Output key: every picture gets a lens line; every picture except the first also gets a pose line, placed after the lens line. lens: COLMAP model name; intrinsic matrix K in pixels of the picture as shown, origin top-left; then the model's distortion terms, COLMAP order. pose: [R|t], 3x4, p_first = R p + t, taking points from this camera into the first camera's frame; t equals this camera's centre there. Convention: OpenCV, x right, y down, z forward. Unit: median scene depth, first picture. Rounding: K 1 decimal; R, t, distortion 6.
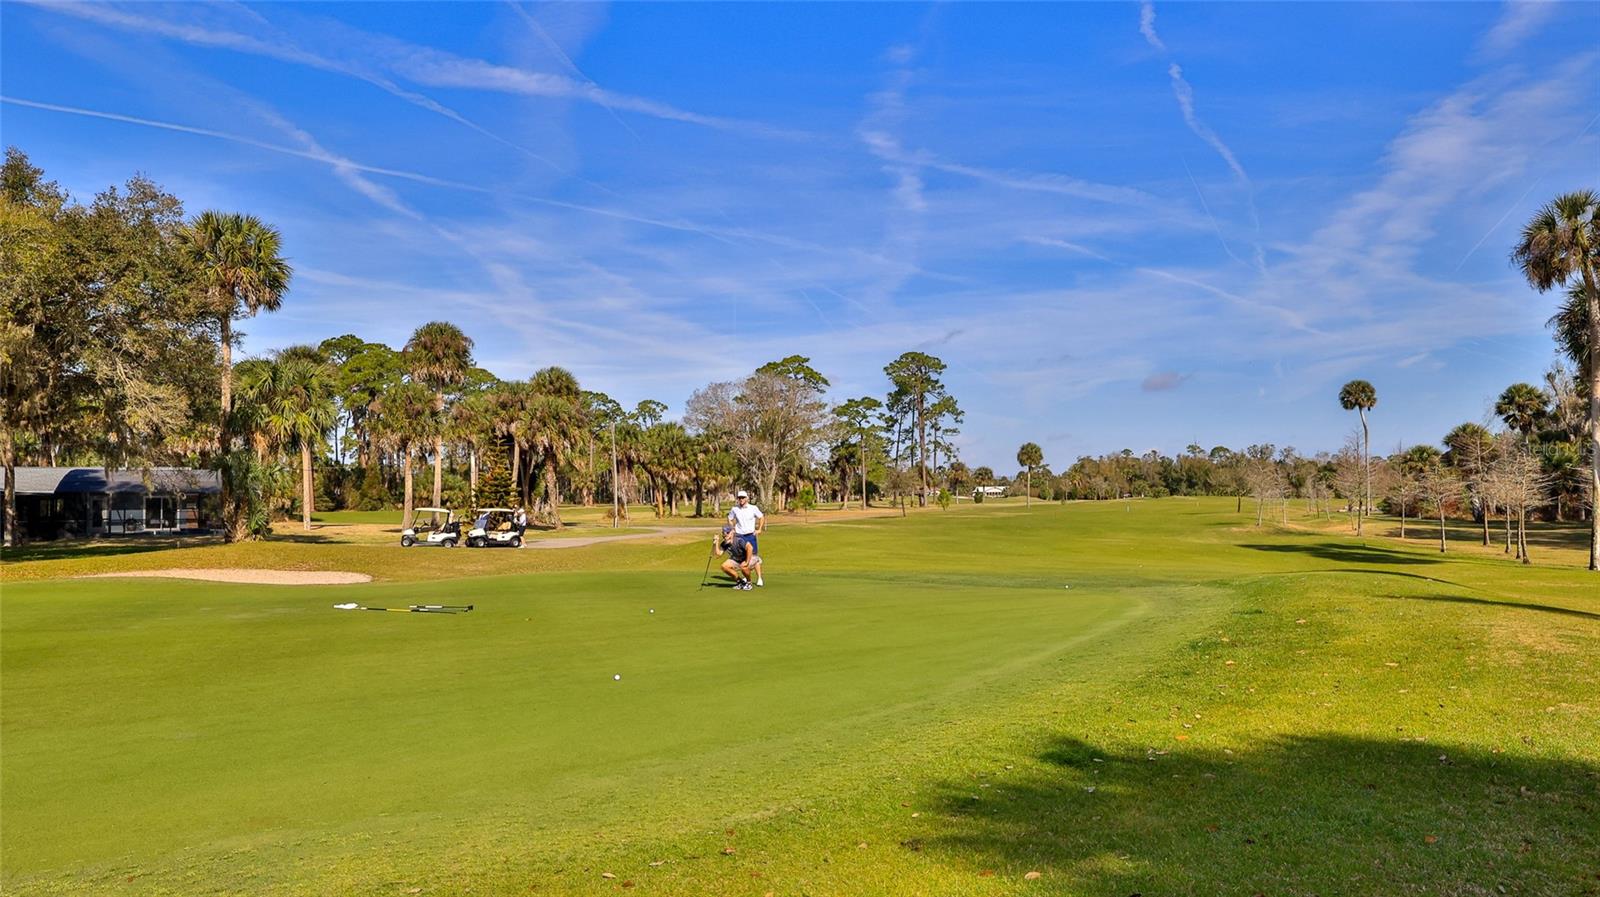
lens RADIAL K [[1091.8, 0, 799.8], [0, 1091.8, 448.5], [0, 0, 1]] dist [-0.000645, 0.000009]
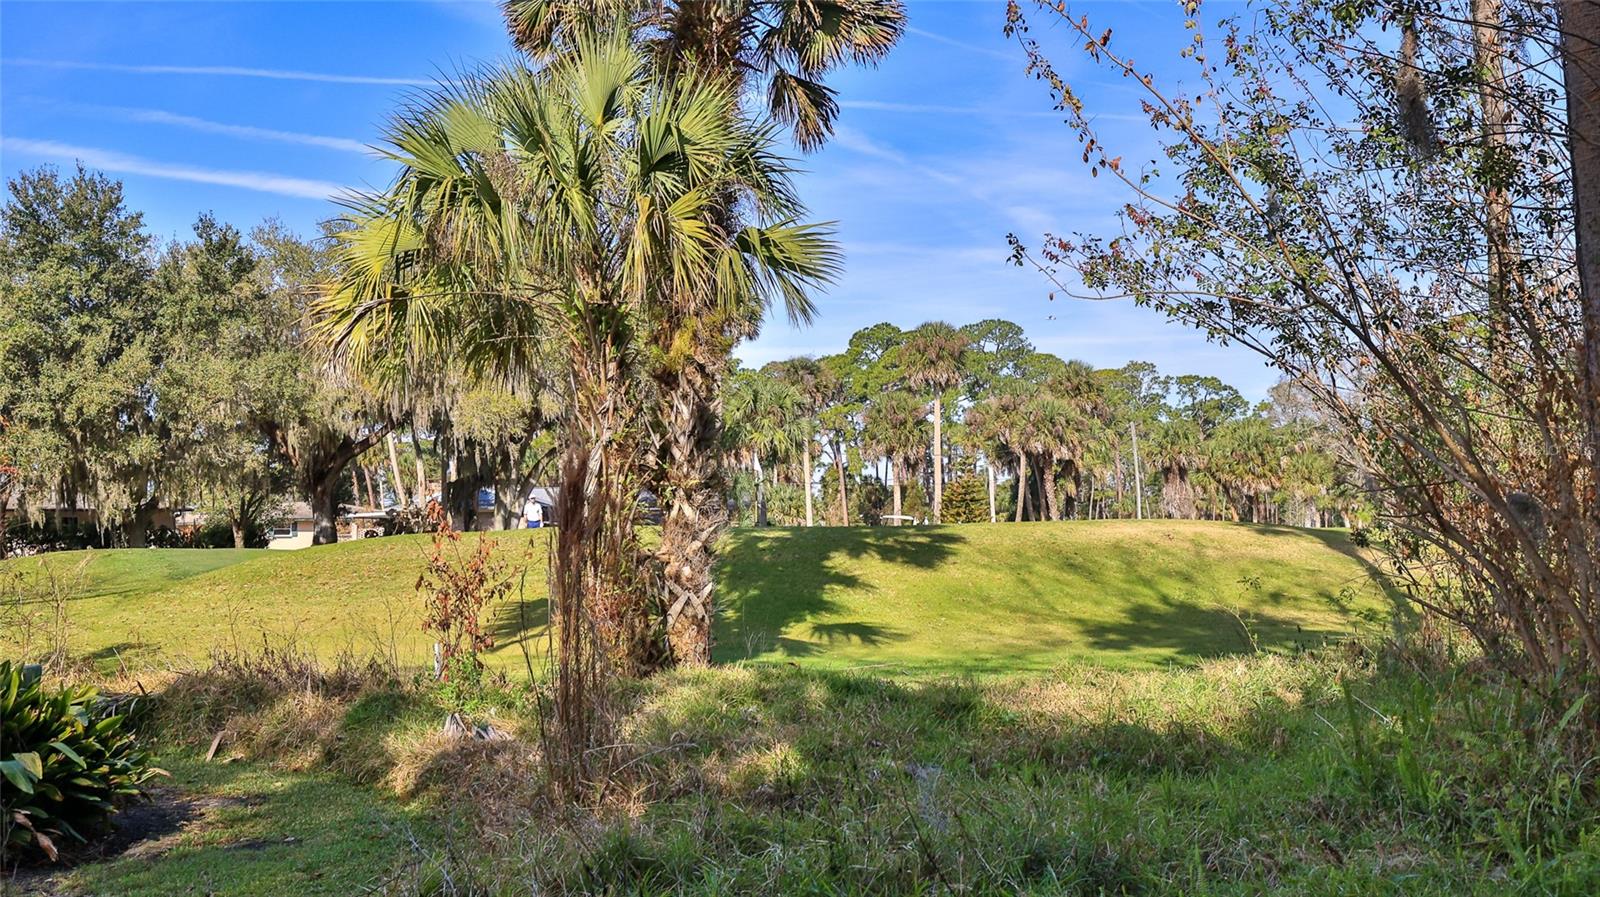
lens RADIAL K [[1723.2, 0, 800.0], [0, 1723.2, 449.1], [0, 0, 1]] dist [0.000838, 0.000000]
pose [[0.890665, -0.029403, -0.453708, 0.221111], [0.027598, 0.999563, -0.010602, 0.004118], [0.453821, -0.003078, 0.891087, -0.342774]]
